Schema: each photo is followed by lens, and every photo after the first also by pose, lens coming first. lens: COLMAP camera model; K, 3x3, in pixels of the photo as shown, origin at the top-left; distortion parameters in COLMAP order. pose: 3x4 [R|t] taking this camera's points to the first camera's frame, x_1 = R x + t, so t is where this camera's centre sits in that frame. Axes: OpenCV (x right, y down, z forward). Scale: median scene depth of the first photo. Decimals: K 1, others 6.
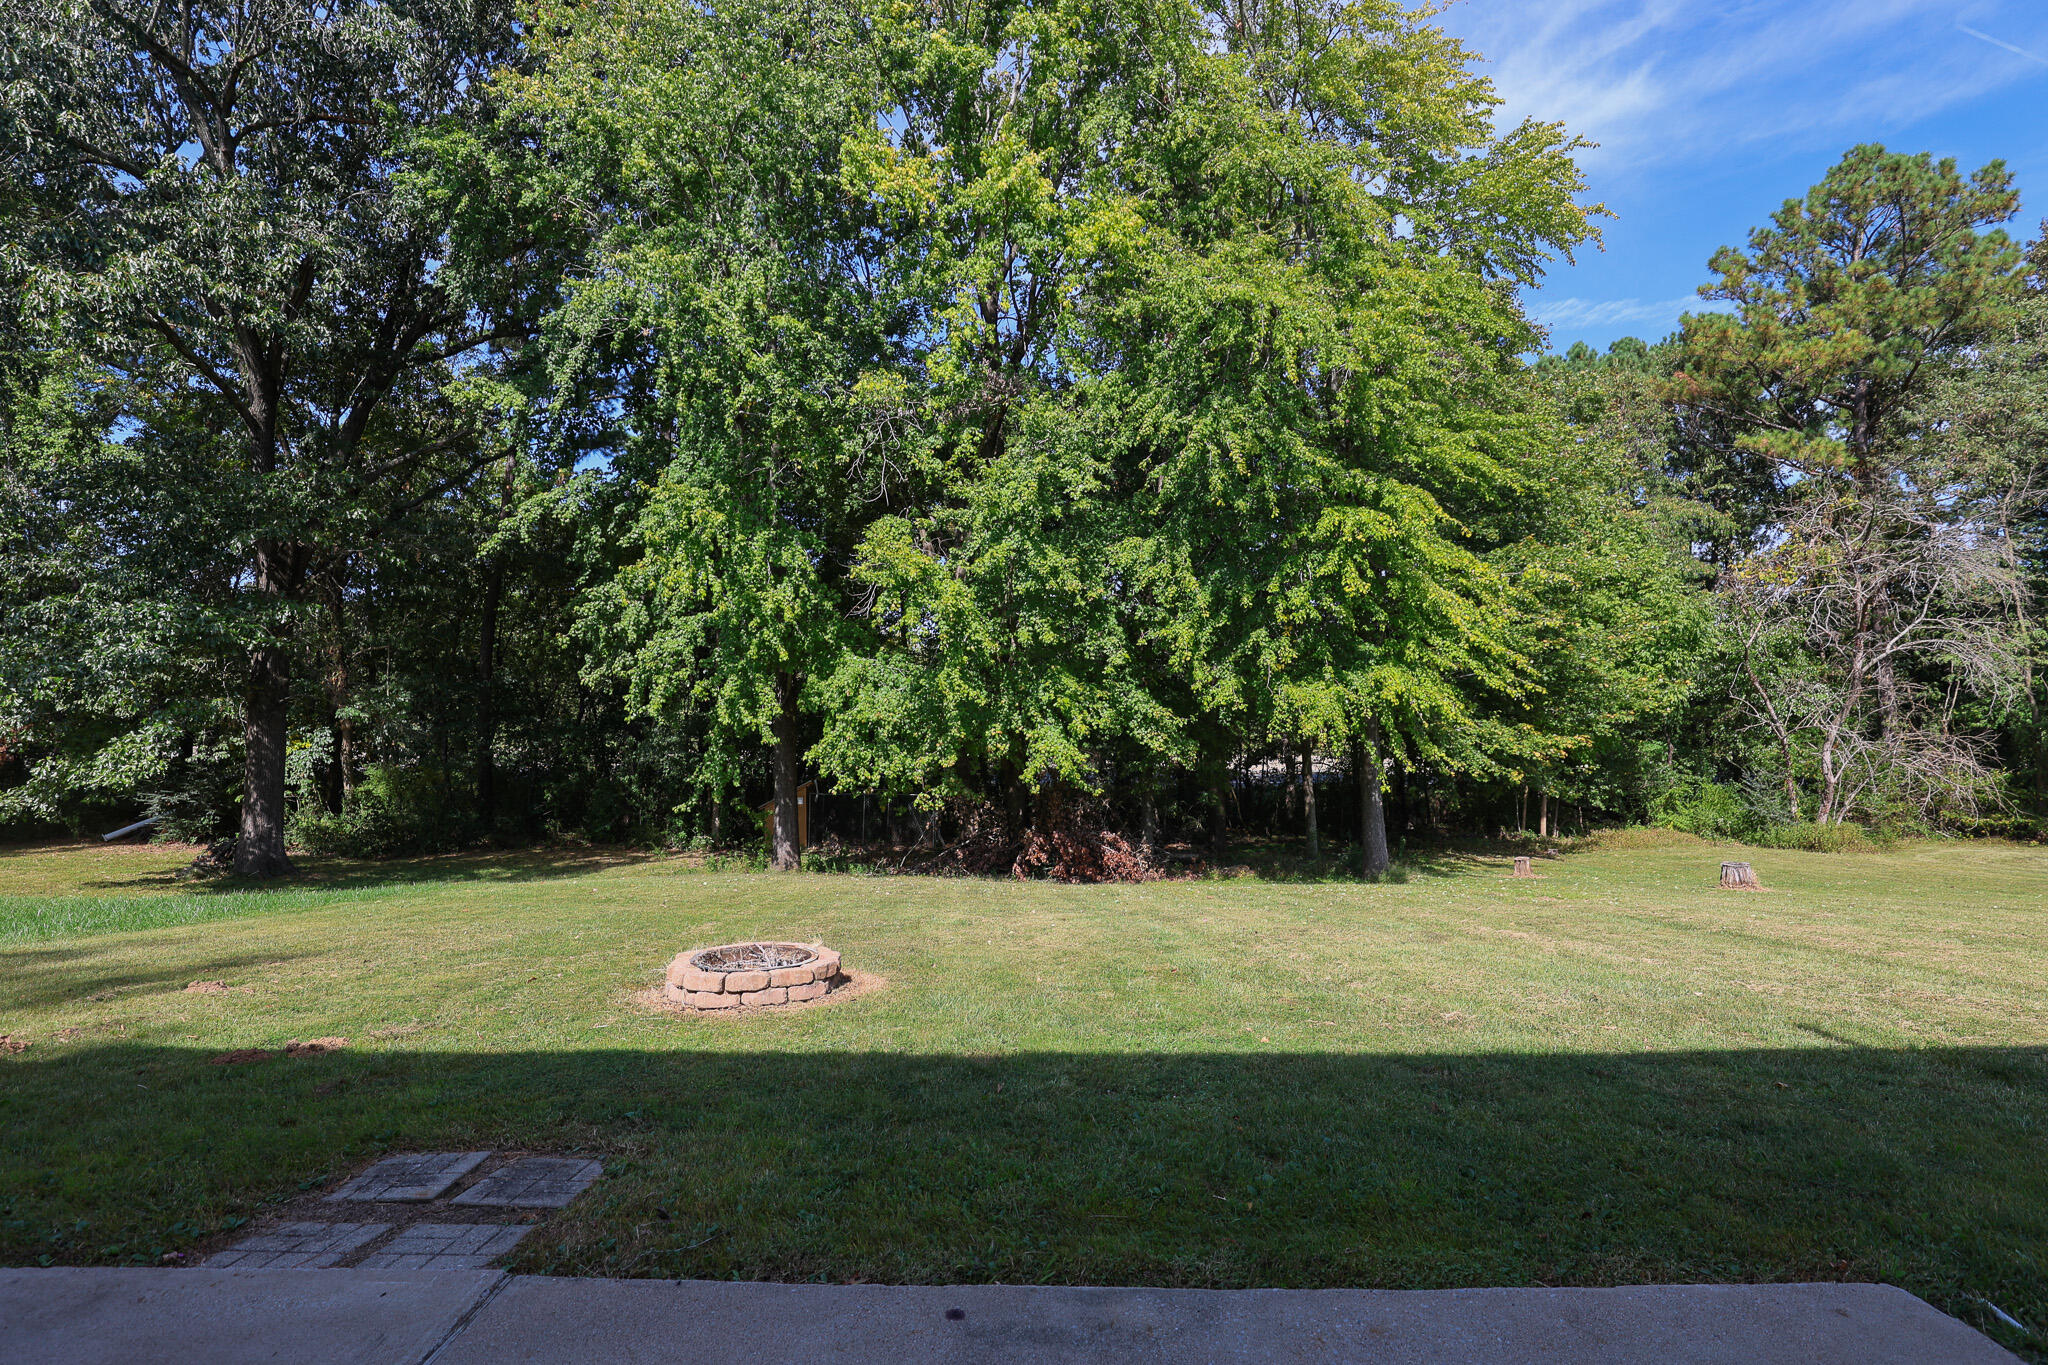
lens RADIAL K [[958.8, 0, 1023.4], [0, 958.8, 748.9], [0, 0, 1]] dist [-0.010379, -0.000819]
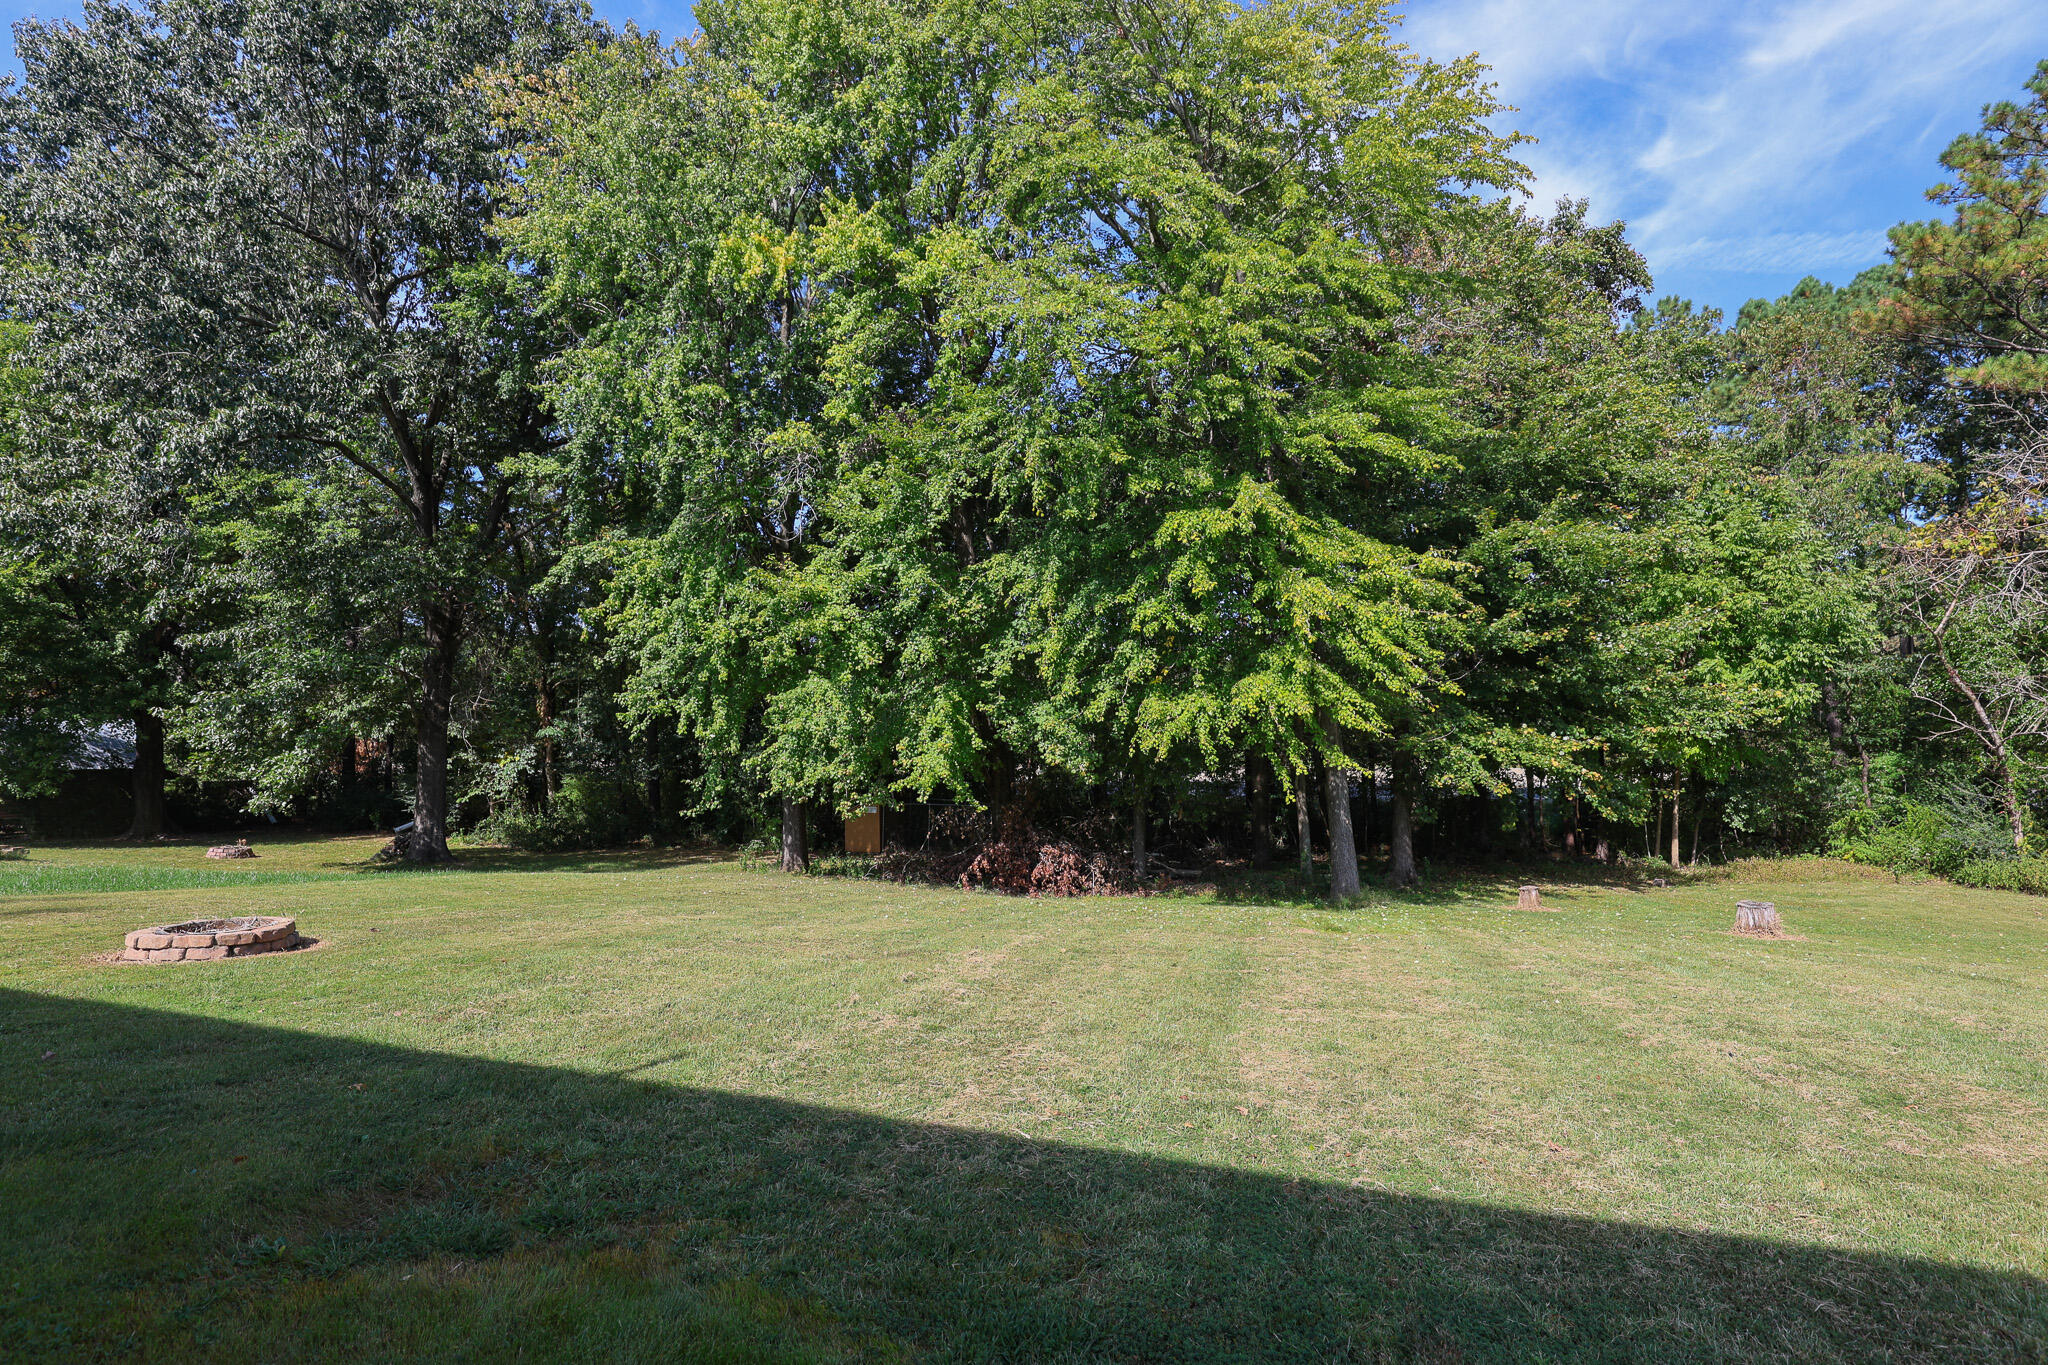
lens RADIAL K [[930.4, 0, 987.2], [0, 930.4, 733.9], [0, 0, 1]] dist [-0.004260, 0.000122]
pose [[0.954310, -0.009334, -0.298673, 0.356292], [0.000561, 0.999566, -0.029446, -0.001316], [0.298818, 0.027933, 0.953901, 0.044621]]
